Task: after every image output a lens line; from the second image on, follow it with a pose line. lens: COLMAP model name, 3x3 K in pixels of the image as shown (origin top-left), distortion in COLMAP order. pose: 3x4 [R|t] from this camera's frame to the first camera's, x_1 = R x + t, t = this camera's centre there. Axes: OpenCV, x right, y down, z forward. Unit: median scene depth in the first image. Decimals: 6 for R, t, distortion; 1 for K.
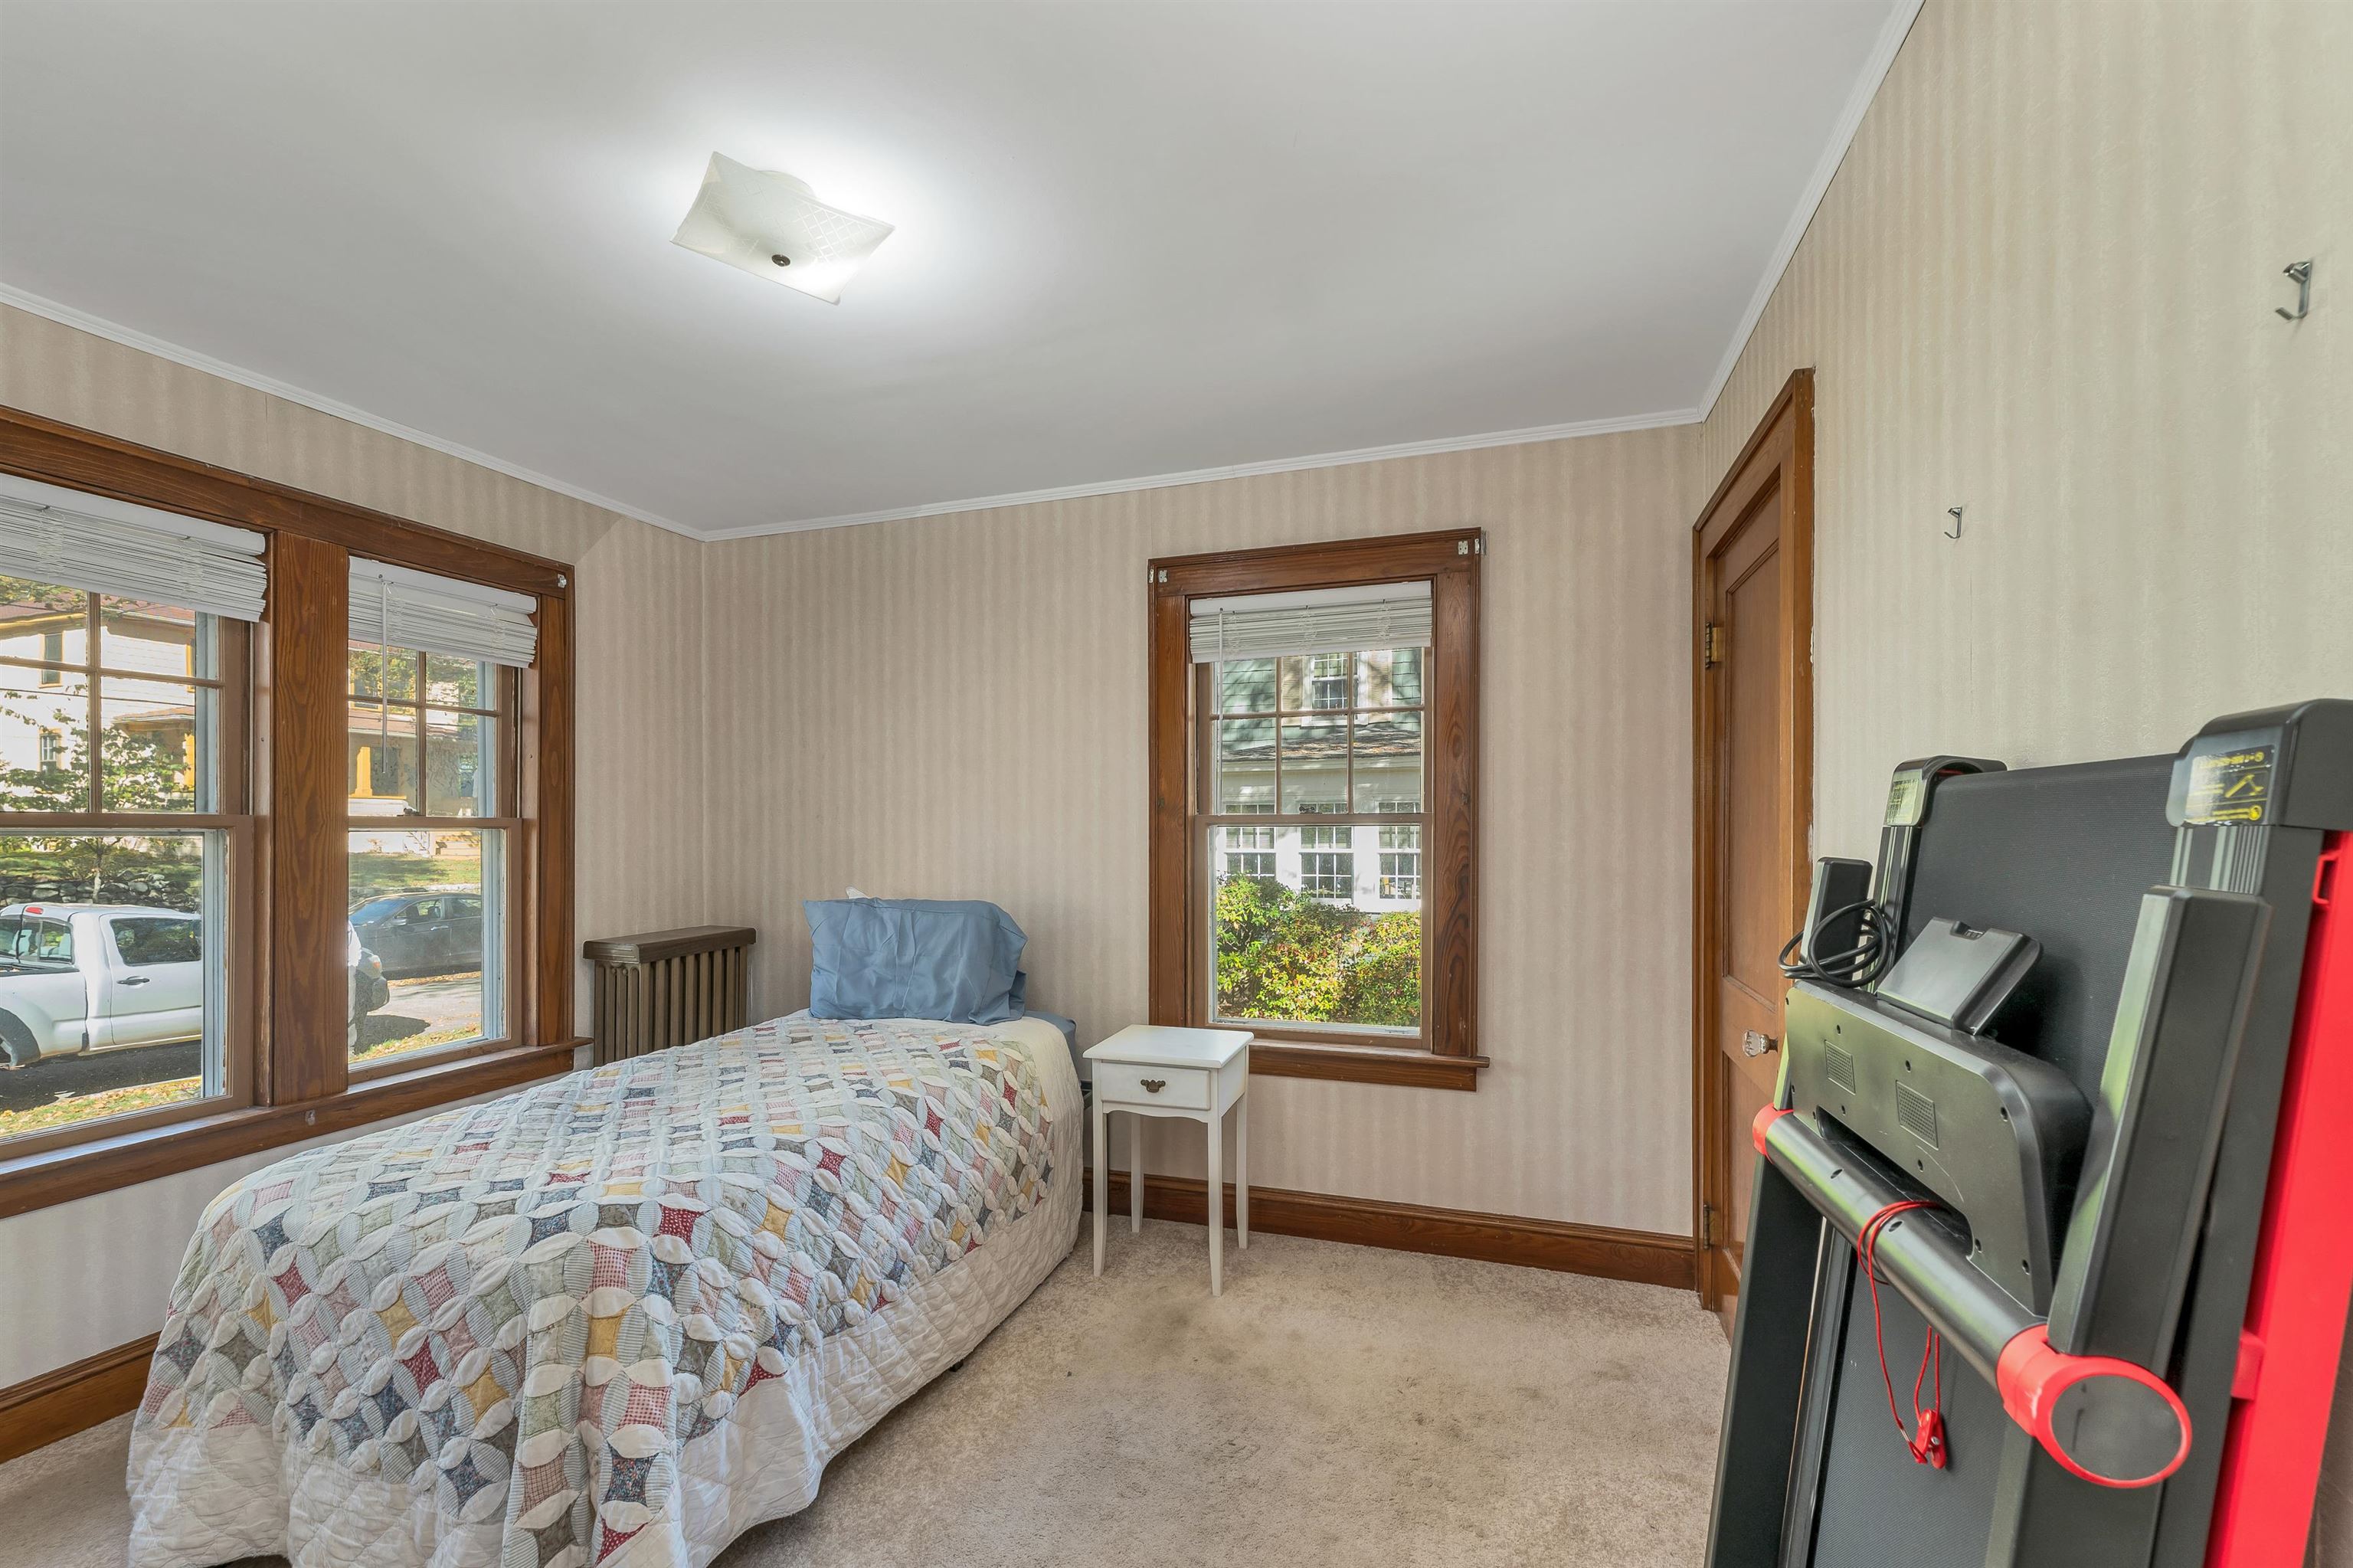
lens RADIAL K [[992.9, 0, 1158.7], [0, 992.9, 832.0], [0, 0, 1]] dist [0.000261, 0.000110]
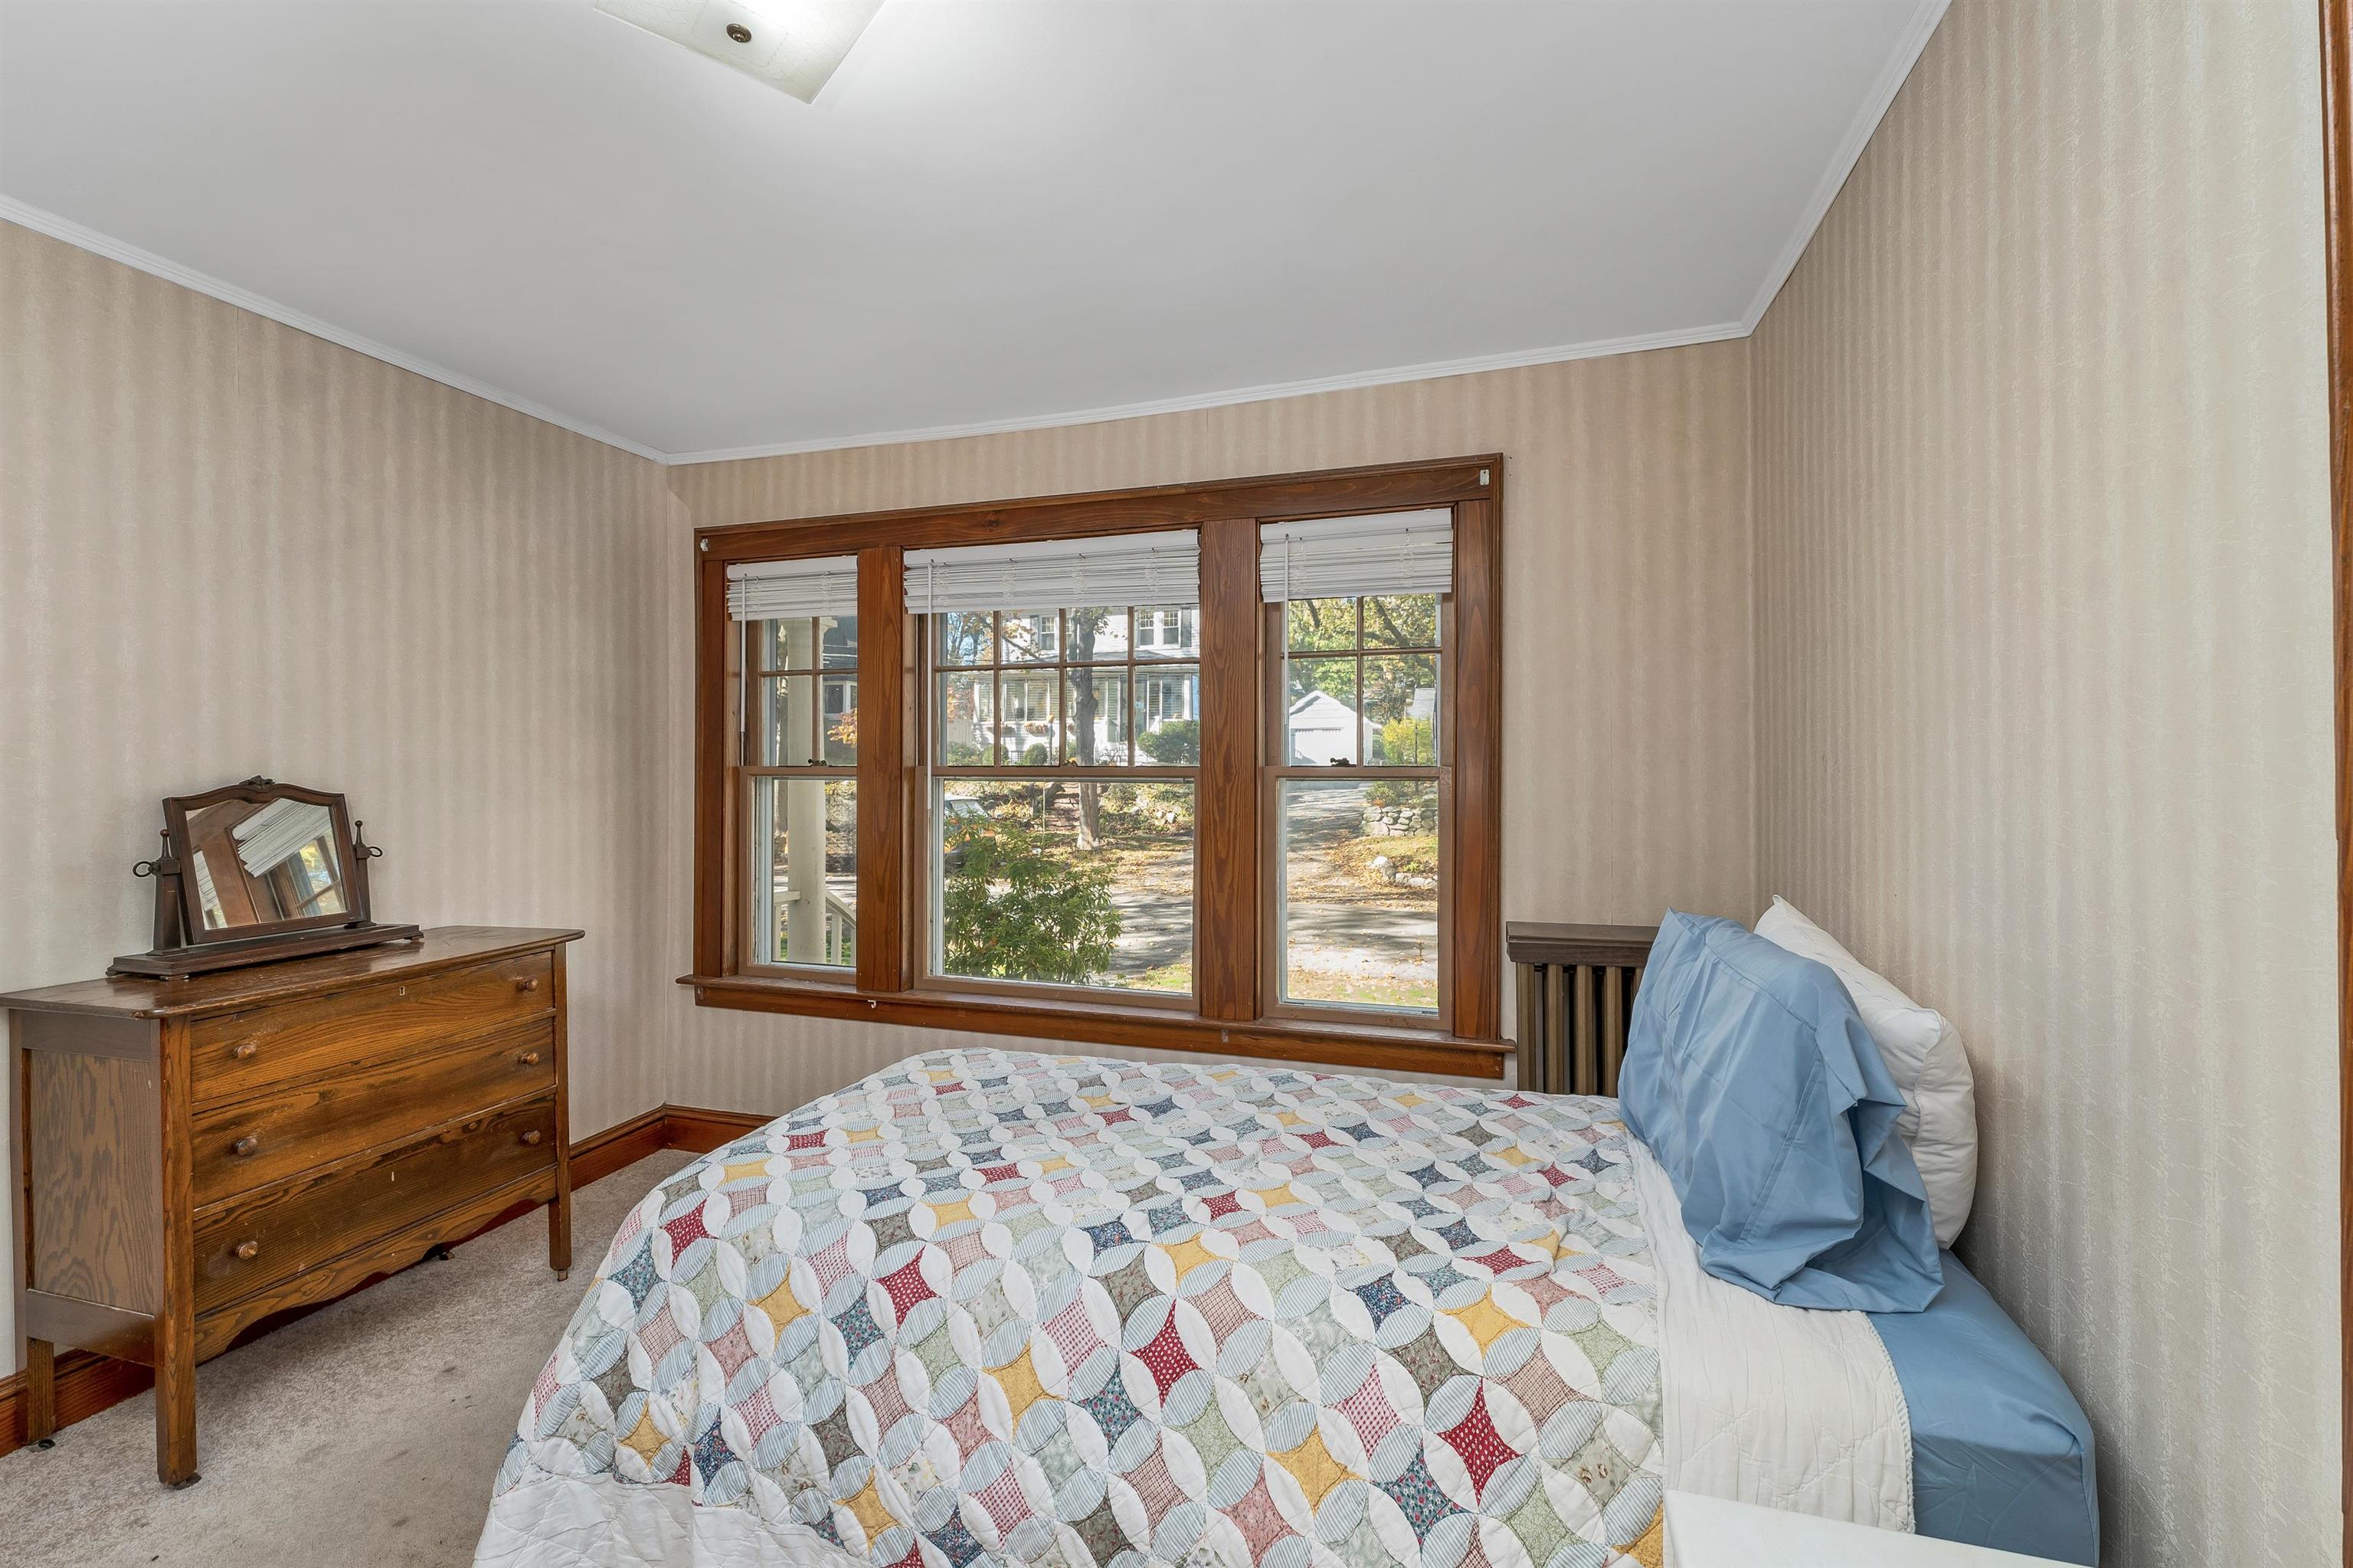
lens RADIAL K [[992.9, 0, 1181.5], [0, 992.9, 761.8], [0, 0, 1]] dist [0.000261, 0.000110]
pose [[0.017242, -0.007737, -0.999821, 0.271666], [-0.002516, 0.999967, -0.007782, -0.012822], [0.999848, 0.002650, 0.017222, 0.929851]]
